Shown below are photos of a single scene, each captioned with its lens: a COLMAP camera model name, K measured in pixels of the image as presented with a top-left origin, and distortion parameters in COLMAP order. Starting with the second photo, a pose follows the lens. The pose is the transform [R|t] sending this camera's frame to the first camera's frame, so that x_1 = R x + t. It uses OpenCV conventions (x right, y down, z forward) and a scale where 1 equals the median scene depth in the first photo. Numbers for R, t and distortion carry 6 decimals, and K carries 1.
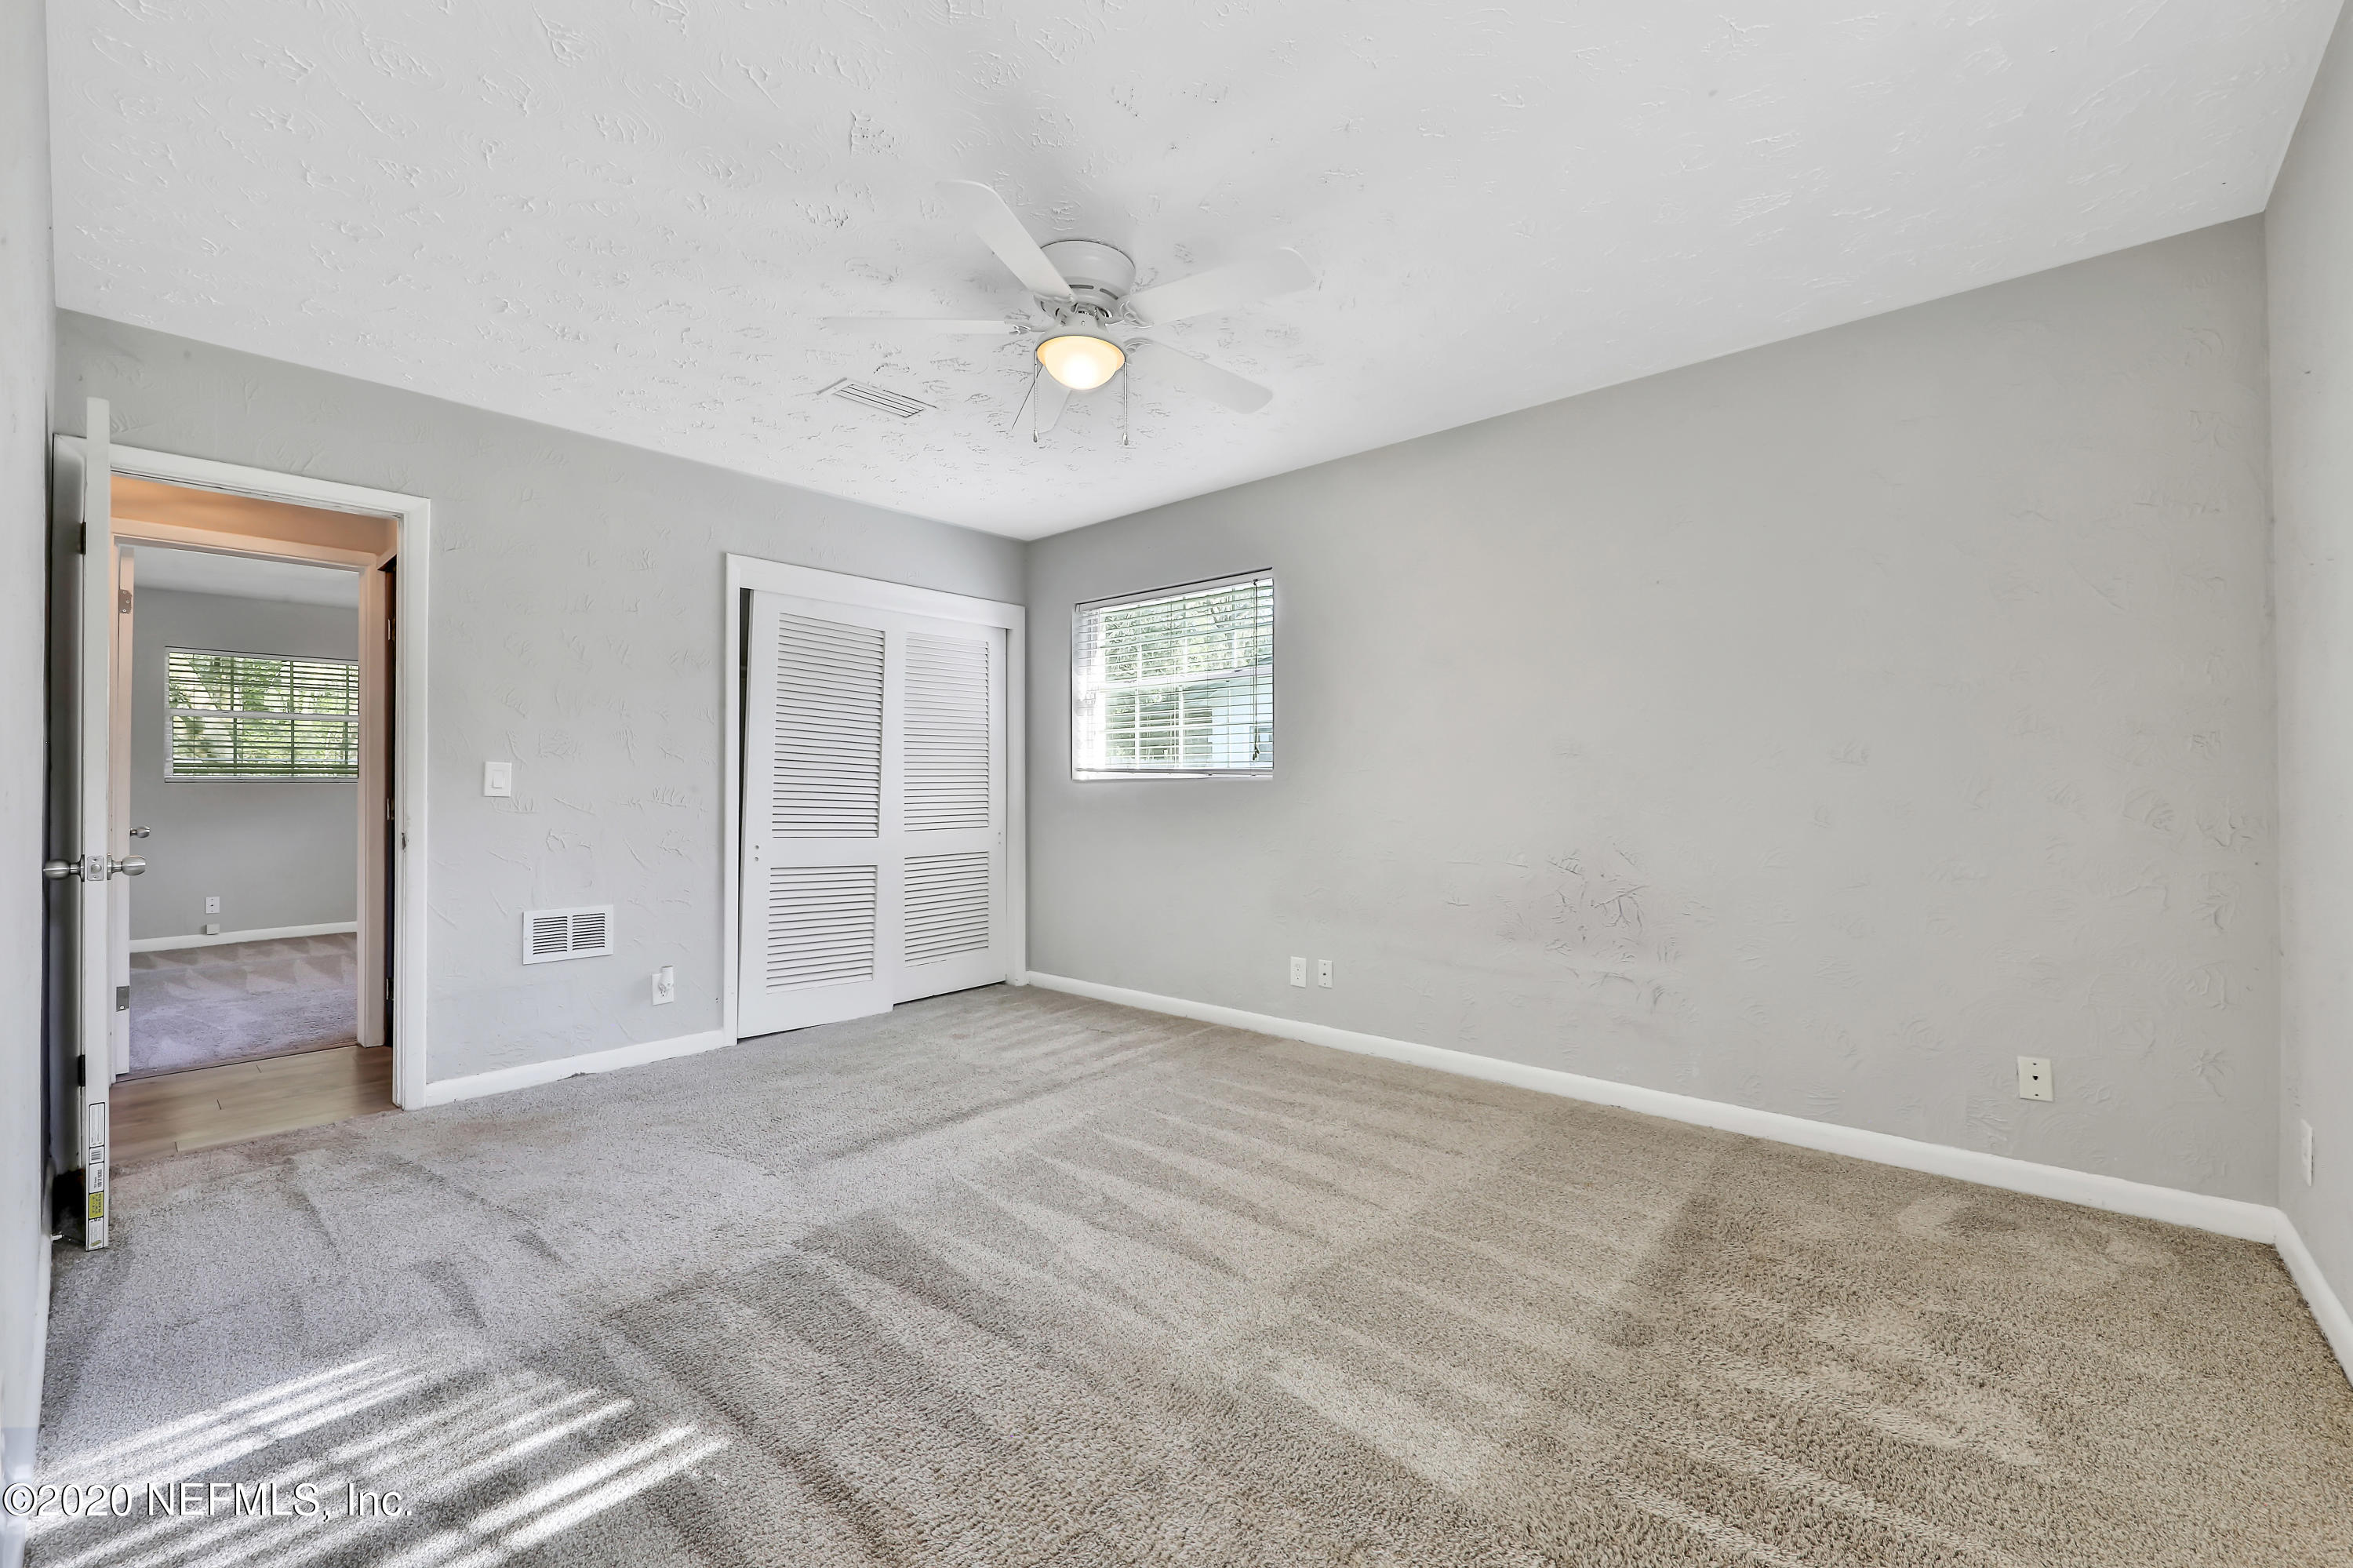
lens RADIAL K [[1005.3, 0, 1185.6], [0, 1005.3, 784.8], [0, 0, 1]] dist [0.002325, -0.000953]
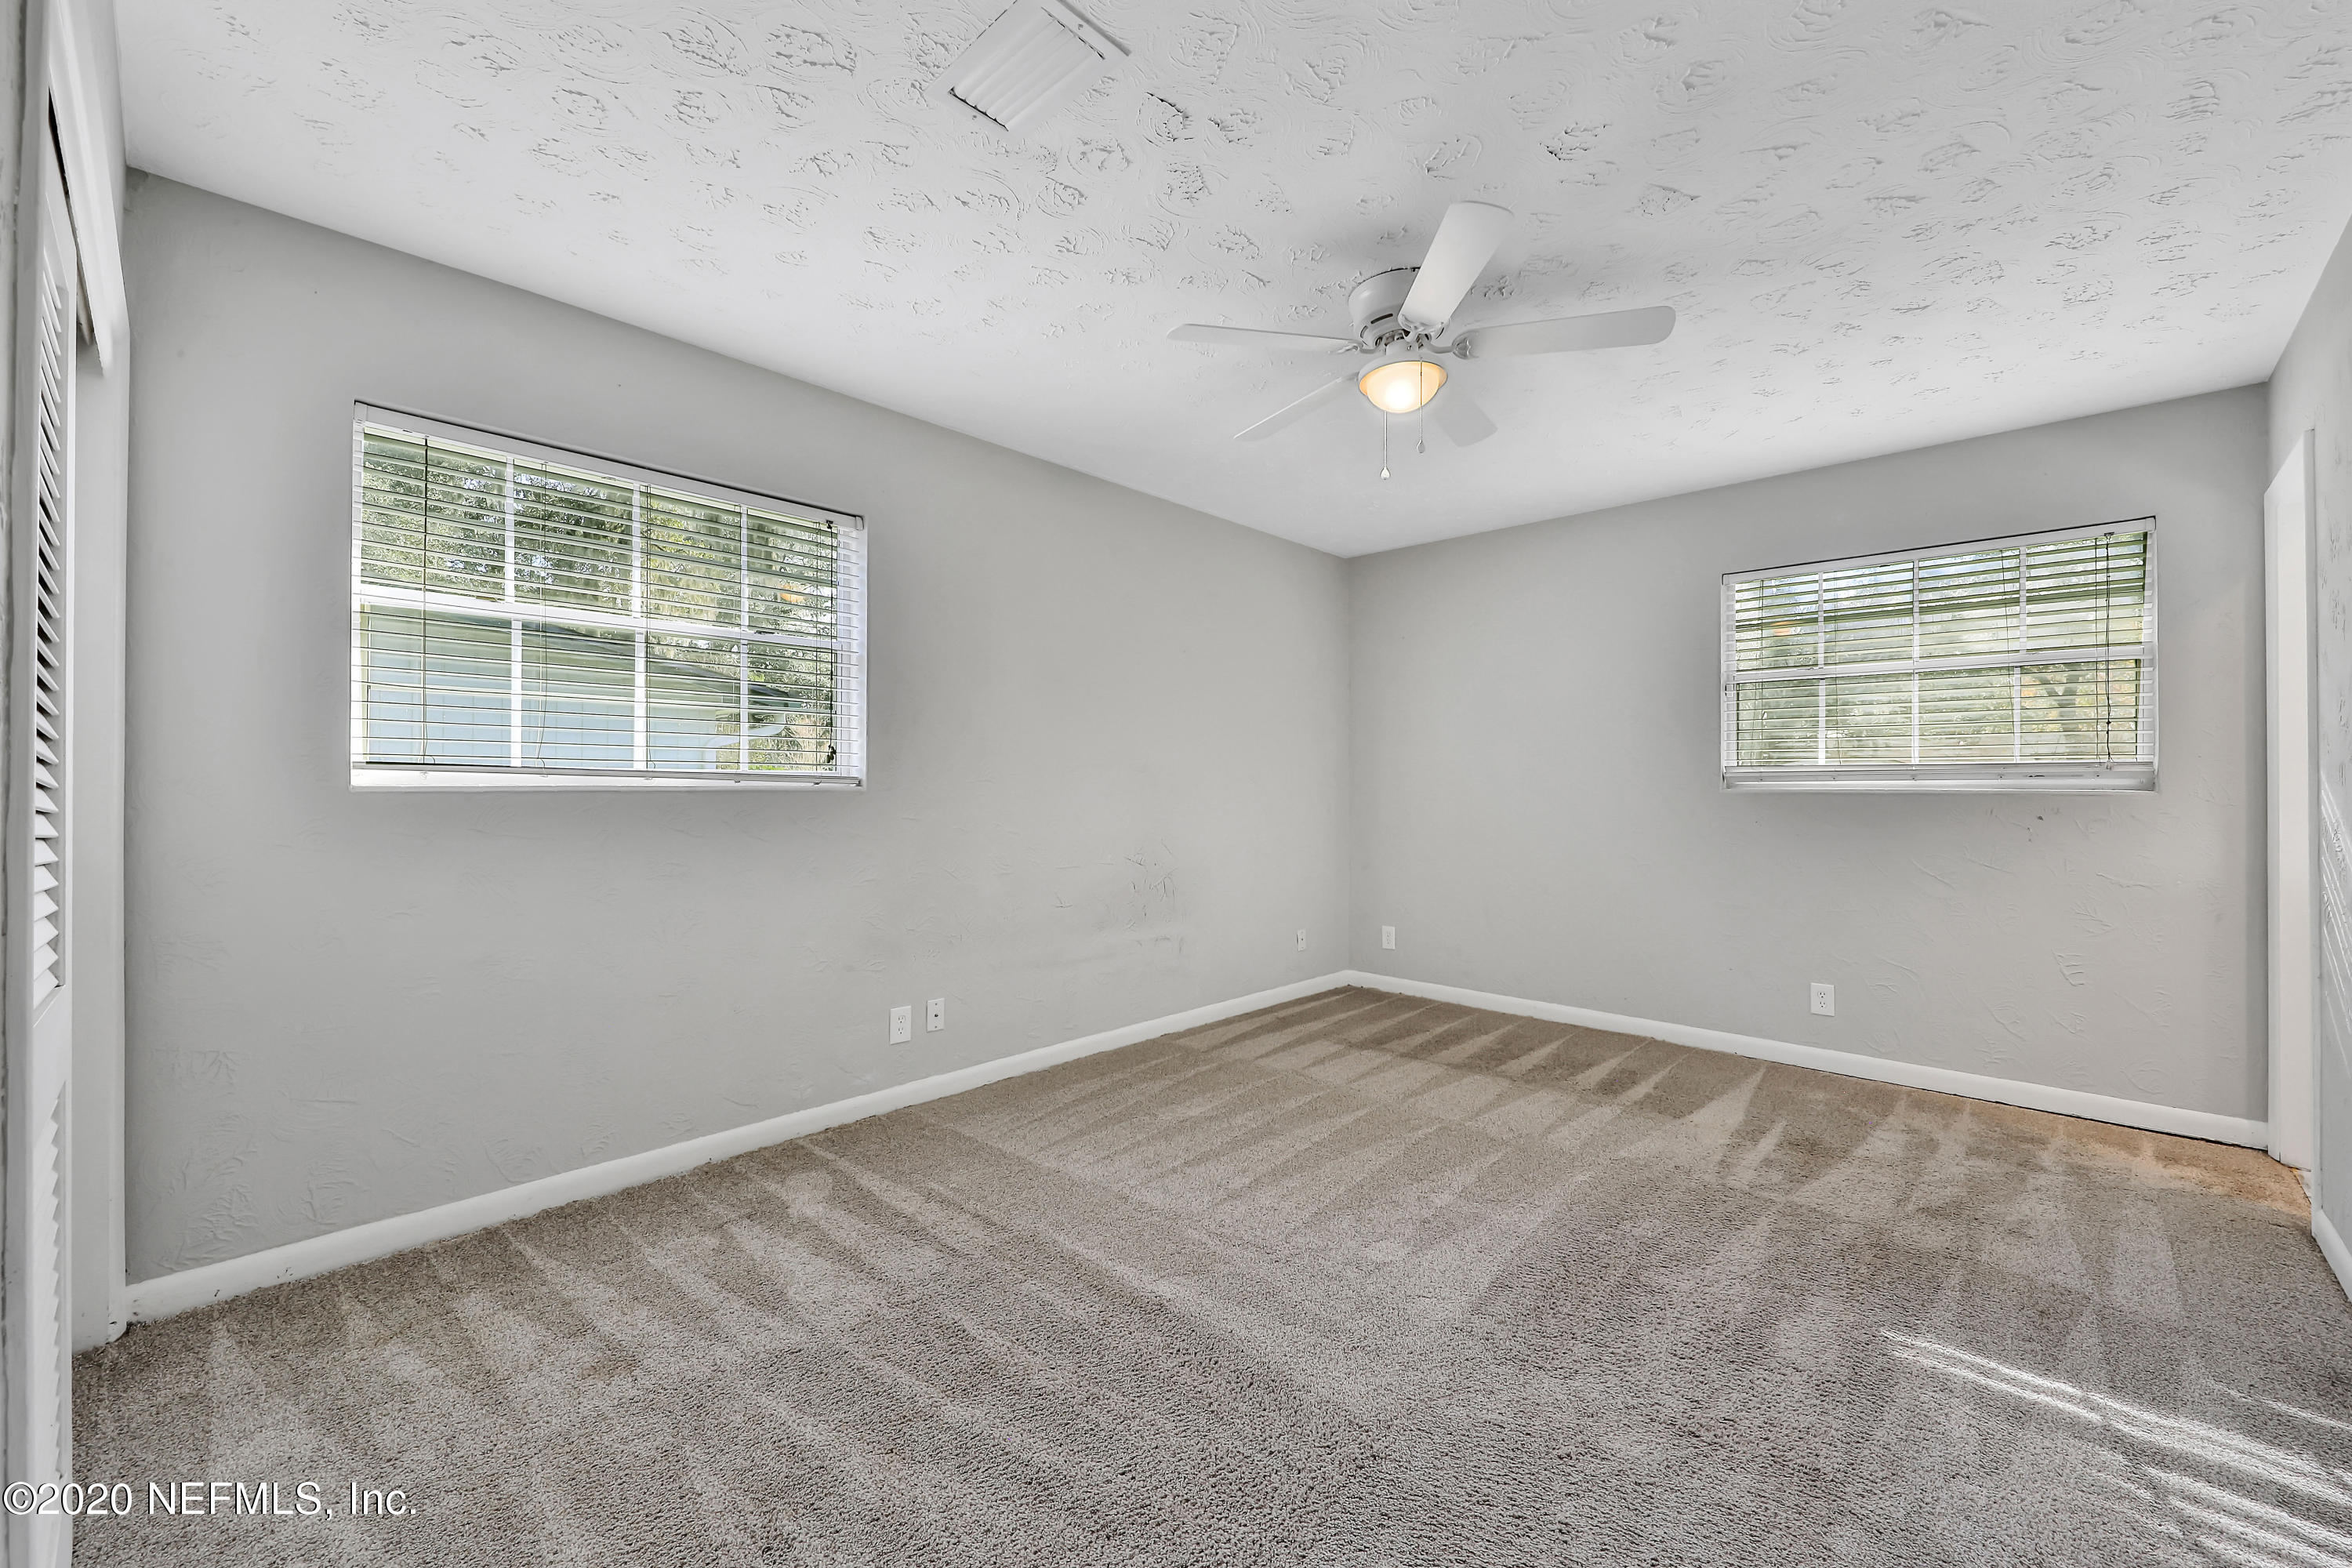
lens RADIAL K [[956.5, 0, 1177.6], [0, 956.5, 781.5], [0, 0, 1]] dist [-0.002067, 0.000409]
pose [[-0.007411, 0.009162, 0.999931, -0.733747], [-0.002777, 0.999954, -0.009183, -0.006381], [-0.999969, -0.002845, -0.007385, 0.851561]]
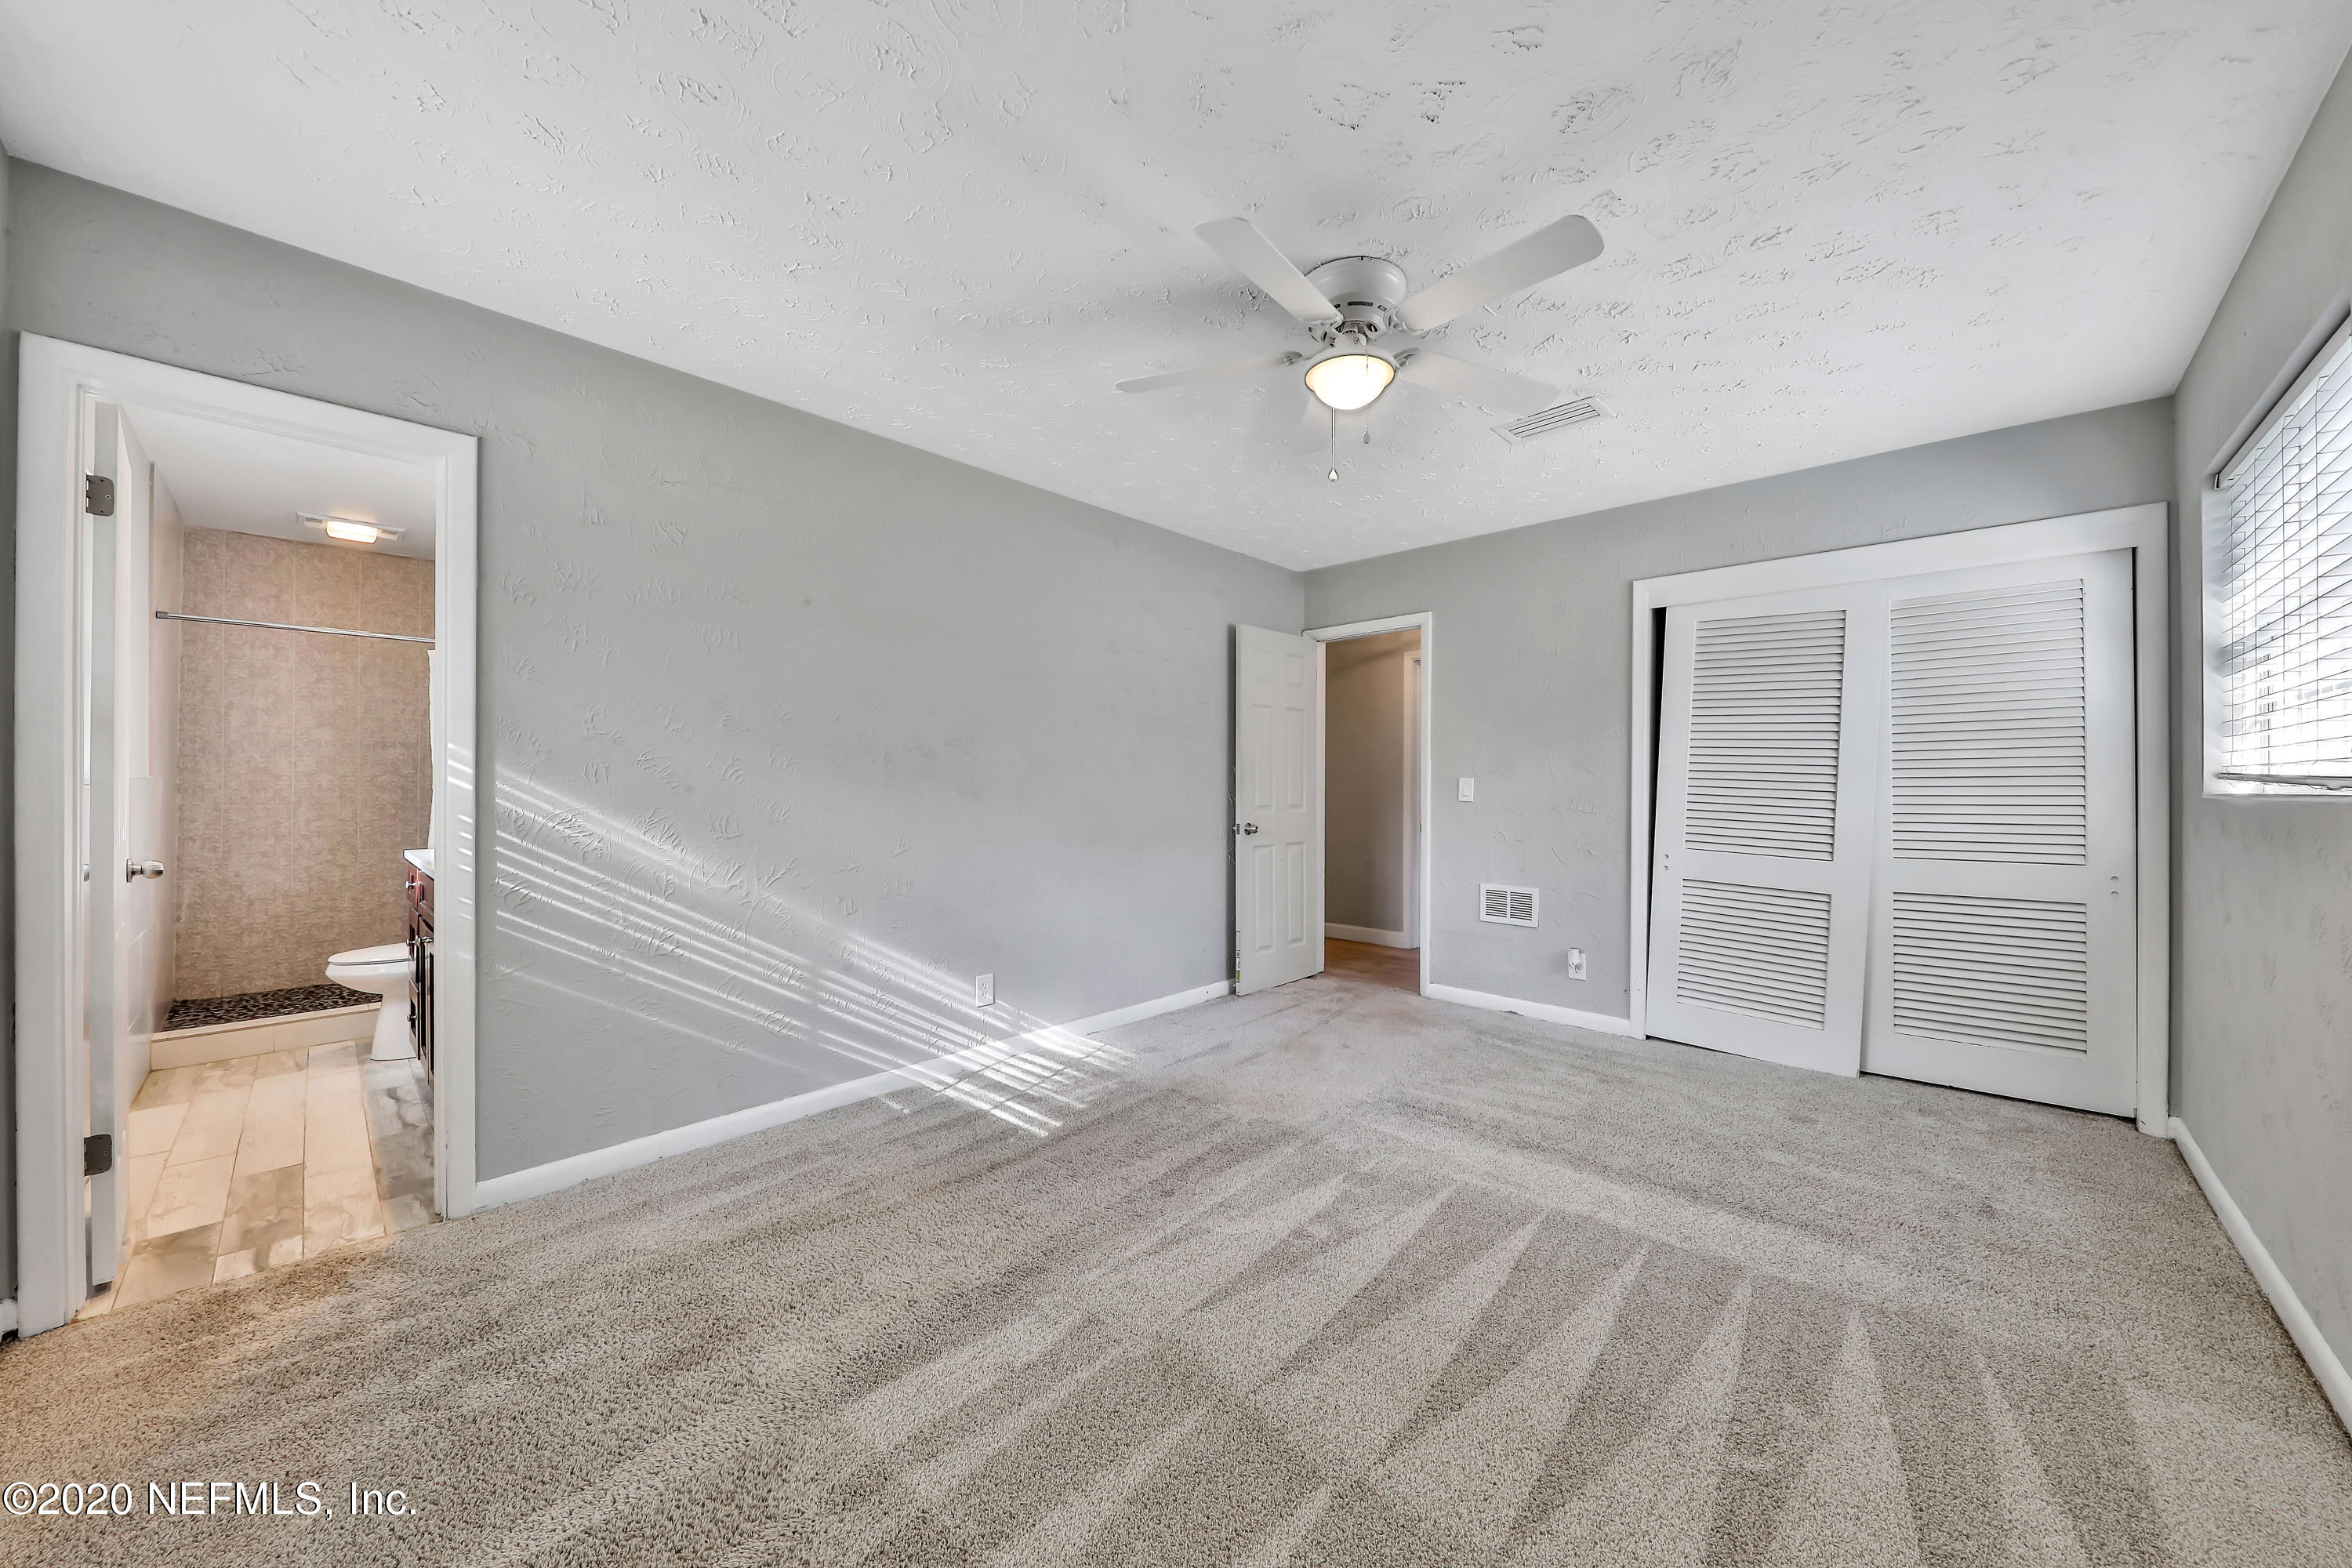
lens RADIAL K [[860.1, 0, 1182.9], [0, 860.1, 781.8], [0, 0, 1]] dist [-0.001823, -0.001162]
pose [[-0.071378, 0.002754, -0.997446, 0.546464], [-0.001158, 0.999995, 0.002844, -0.018028], [0.997449, 0.001358, -0.071374, 0.636564]]
